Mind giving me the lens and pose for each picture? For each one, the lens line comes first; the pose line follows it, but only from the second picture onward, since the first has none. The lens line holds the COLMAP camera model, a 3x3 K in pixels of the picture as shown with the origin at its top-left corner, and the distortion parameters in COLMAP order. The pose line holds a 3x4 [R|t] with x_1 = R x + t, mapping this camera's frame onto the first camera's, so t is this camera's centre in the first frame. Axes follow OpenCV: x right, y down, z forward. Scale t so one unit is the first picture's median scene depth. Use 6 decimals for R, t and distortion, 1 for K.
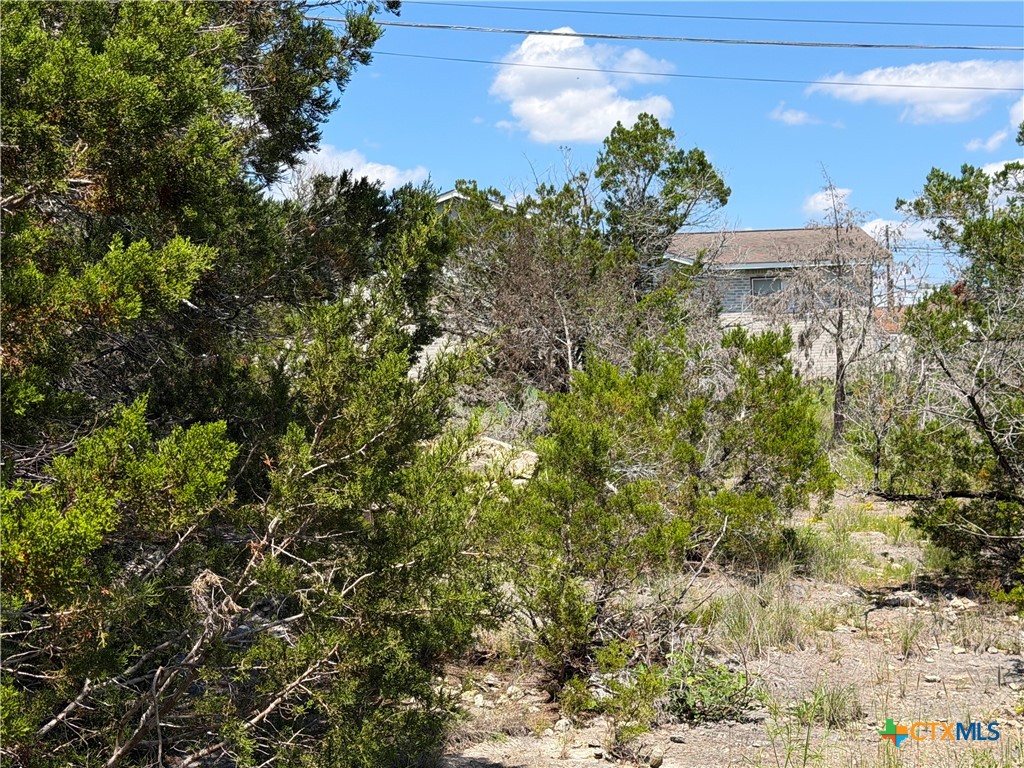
lens RADIAL K [[1623.2, 0, 485.8], [0, 1623.2, 344.0], [0, 0, 1]] dist [0.037521, 0.000000]
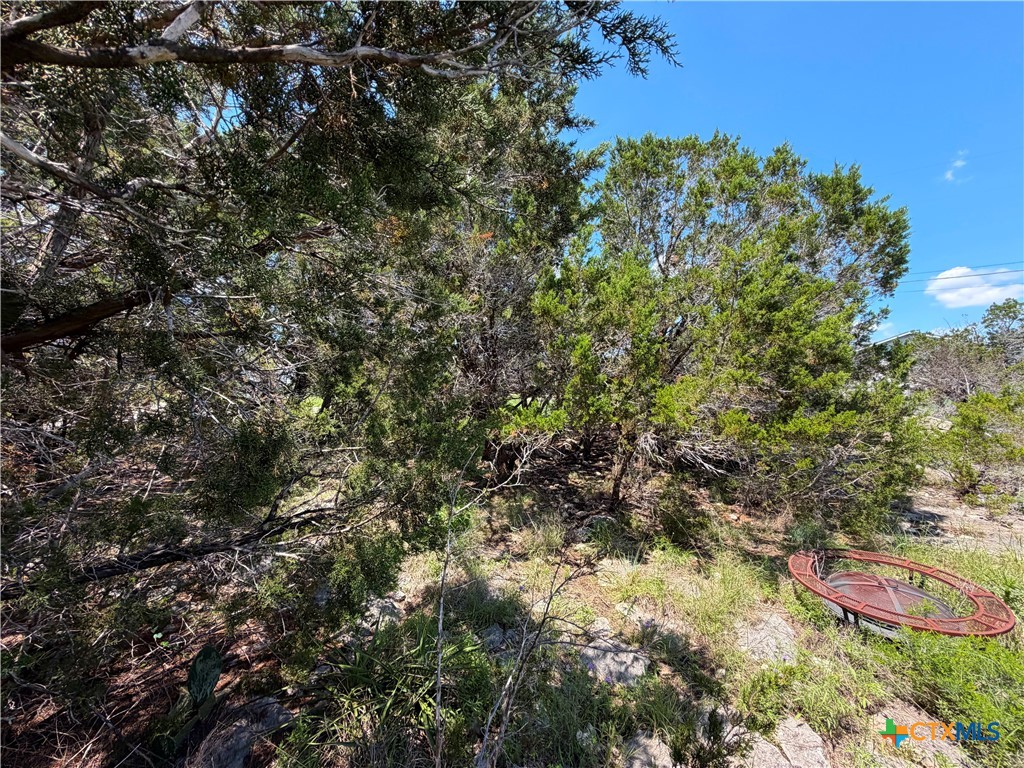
lens RADIAL K [[400.6, 0, 502.8], [0, 400.6, 383.7], [0, 0, 1]] dist [-0.009022, 0.000441]
pose [[0.686039, -0.007934, -0.727522, -0.007016], [0.006659, 0.999967, -0.004625, -0.010623], [0.727534, -0.001671, 0.686069, -0.180509]]
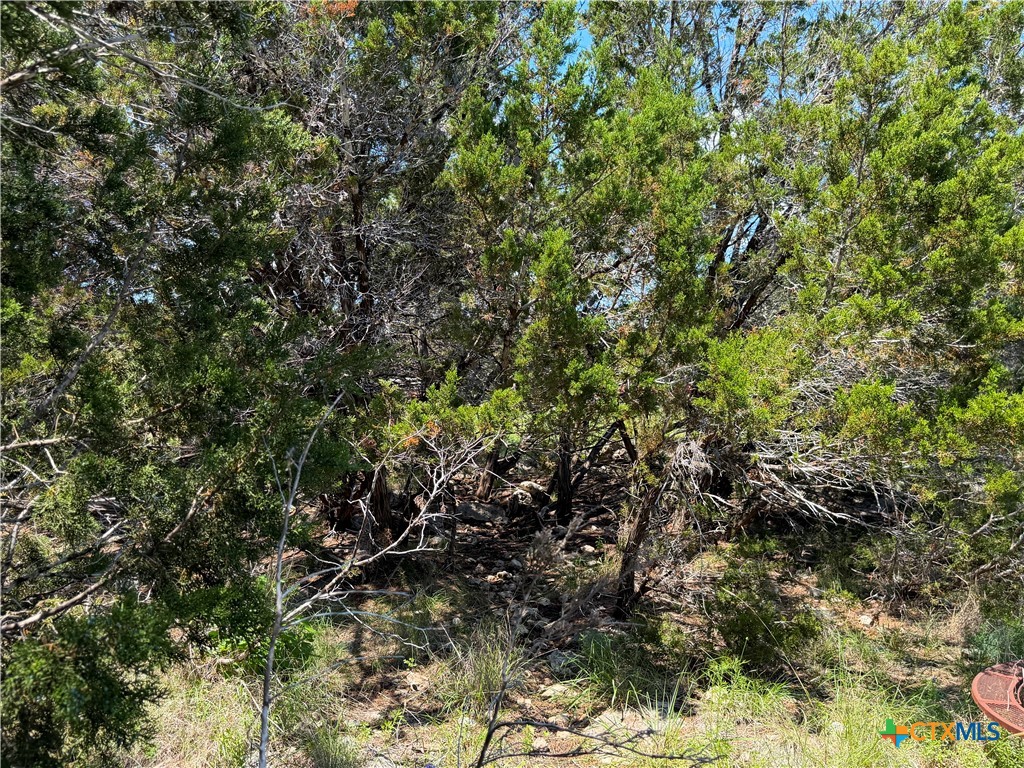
lens RADIAL K [[875.9, 0, 488.1], [0, 875.9, 384.4], [0, 0, 1]] dist [0.079701, -0.140706]
pose [[0.770088, -0.012067, -0.637823, -0.006142], [0.016519, 0.999863, 0.001027, 0.013502], [0.637723, -0.011327, 0.770182, -0.185534]]
